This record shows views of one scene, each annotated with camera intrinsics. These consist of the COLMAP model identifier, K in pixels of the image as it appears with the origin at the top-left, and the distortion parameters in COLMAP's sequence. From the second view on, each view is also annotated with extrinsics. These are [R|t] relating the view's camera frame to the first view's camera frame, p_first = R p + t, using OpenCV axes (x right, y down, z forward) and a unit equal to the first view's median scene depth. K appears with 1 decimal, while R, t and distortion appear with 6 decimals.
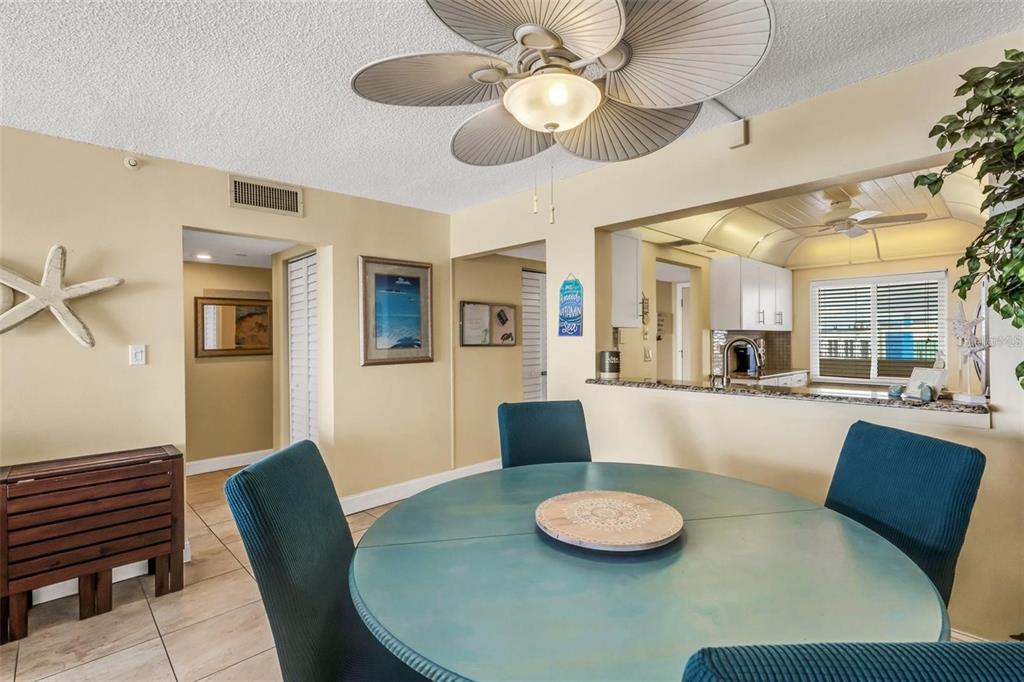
lens RADIAL K [[471.3, 0, 518.7], [0, 471.3, 340.1], [0, 0, 1]] dist [0.010373, 0.000146]
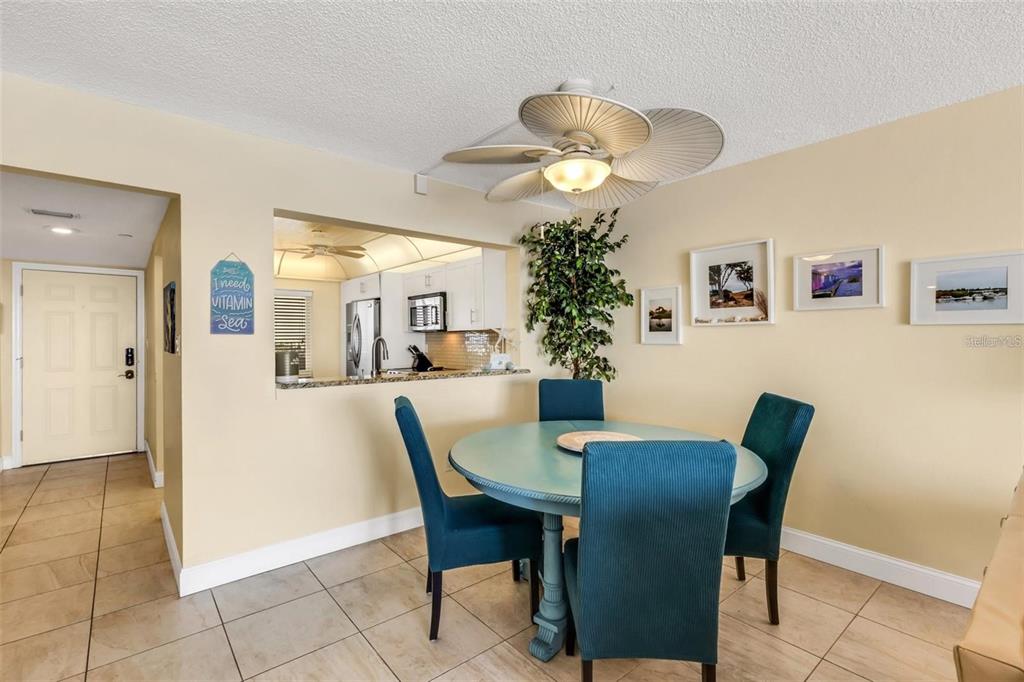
lens RADIAL K [[460.0, 0, 494.1], [0, 460.0, 338.7], [0, 0, 1]] dist [0.015841, 0.000236]
pose [[0.108564, 0.006063, 0.994071, -0.601475], [0.006072, 0.999959, -0.006762, 0.006913], [-0.994071, 0.006771, 0.108522, 0.494110]]
